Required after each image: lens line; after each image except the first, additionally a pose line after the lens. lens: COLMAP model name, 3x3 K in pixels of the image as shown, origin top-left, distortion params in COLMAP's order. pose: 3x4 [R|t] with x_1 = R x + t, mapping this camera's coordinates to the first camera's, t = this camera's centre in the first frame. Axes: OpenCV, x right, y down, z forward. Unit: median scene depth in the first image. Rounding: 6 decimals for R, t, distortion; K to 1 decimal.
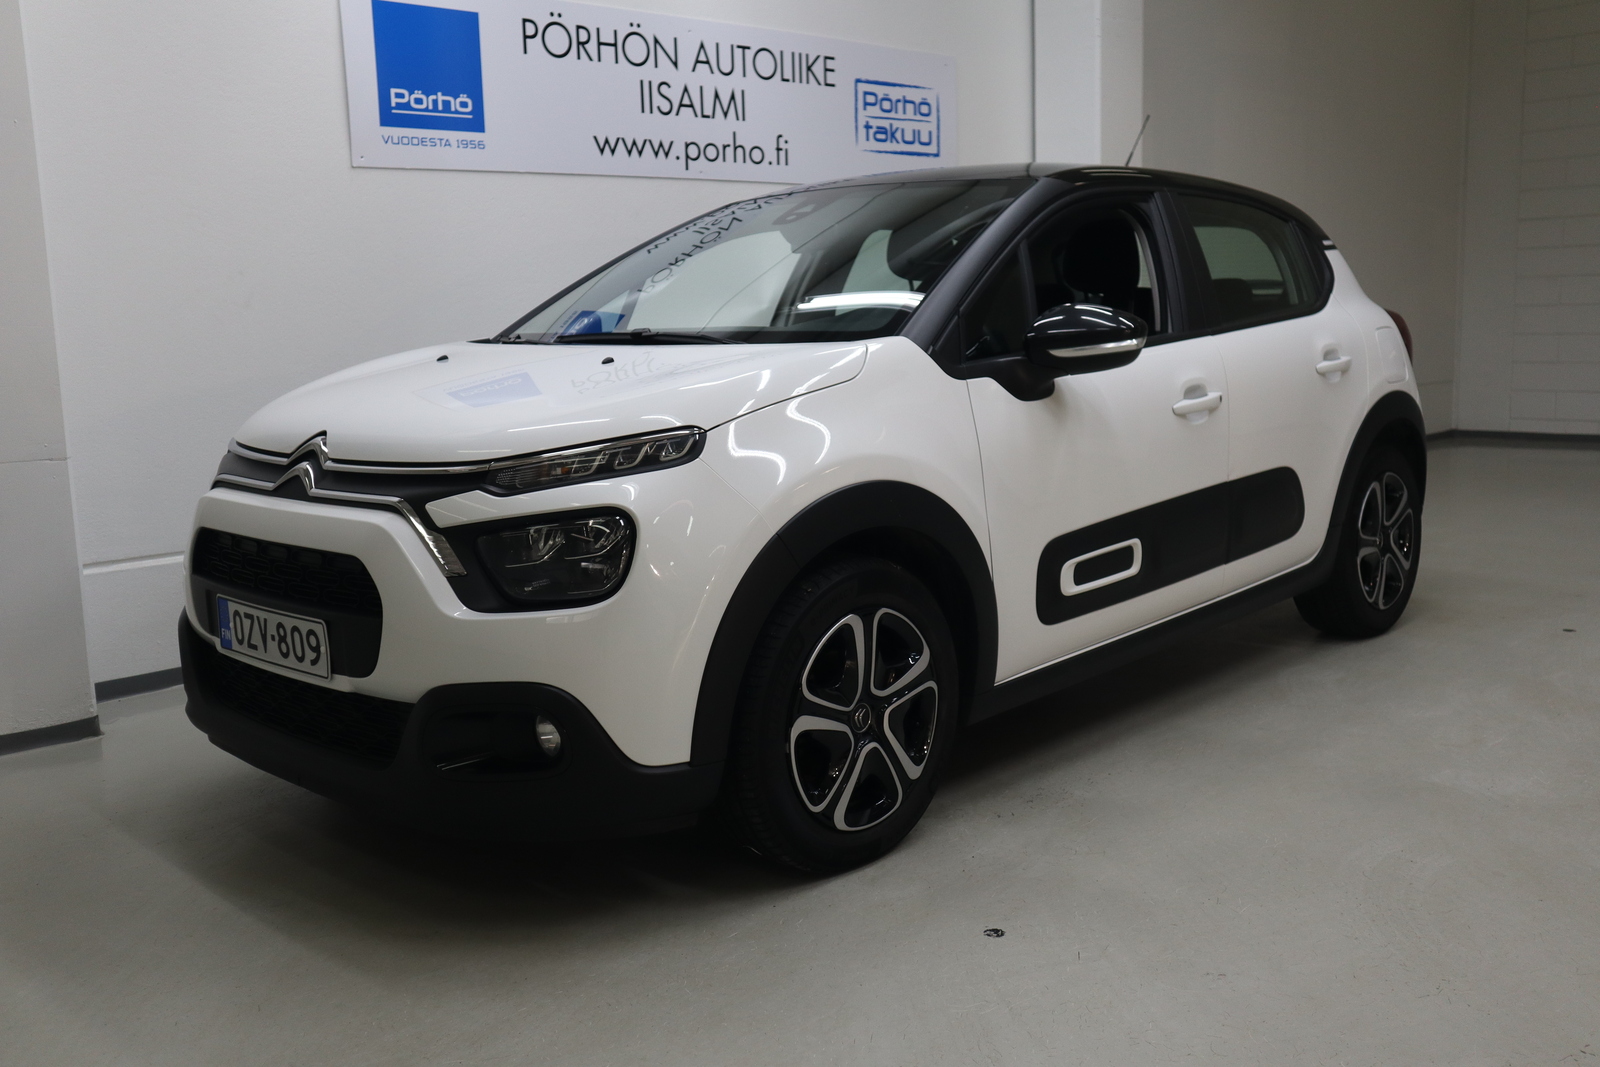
lens RADIAL K [[1487.4, 0, 800.7], [0, 1487.4, 531.1], [0, 0, 1]] dist [-0.048600, 0.000000]
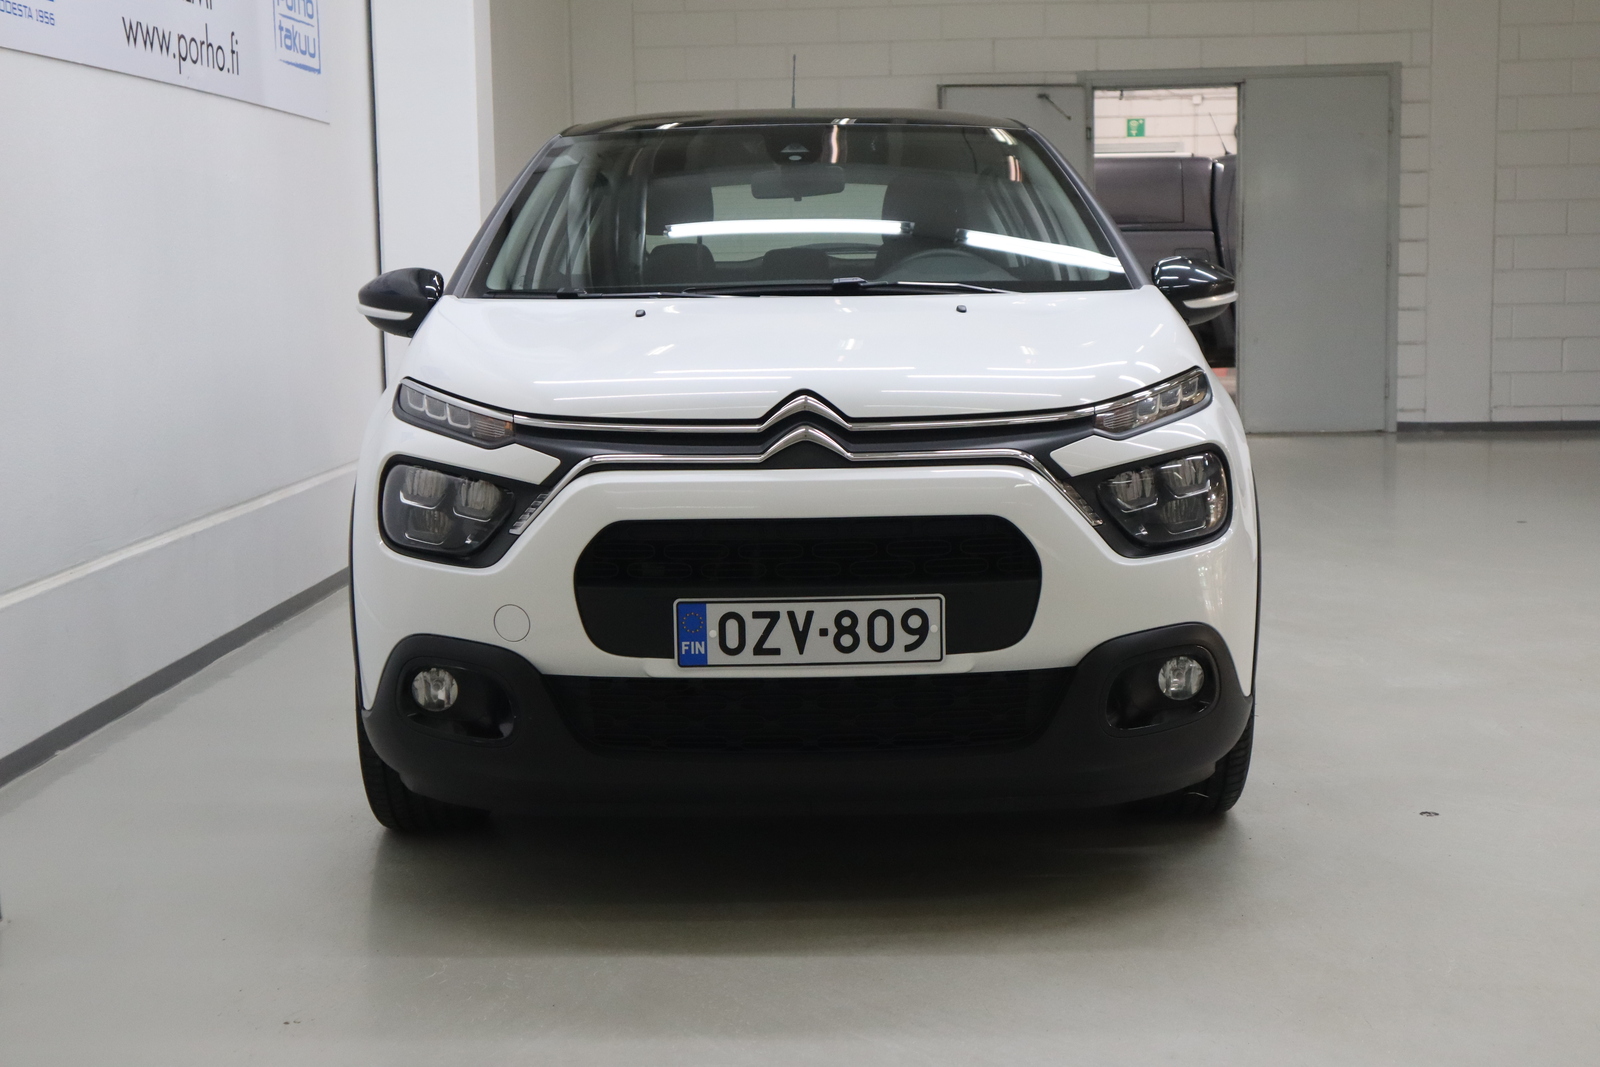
lens RADIAL K [[2239.4, 0, 801.7], [0, 2239.4, 537.5], [0, 0, 1]] dist [0.030221, 0.000000]
pose [[0.723299, -0.070981, 0.686877, -0.672917], [0.102616, 0.994707, -0.005266, 0.012990], [-0.682868, 0.074293, 0.726754, 0.041335]]
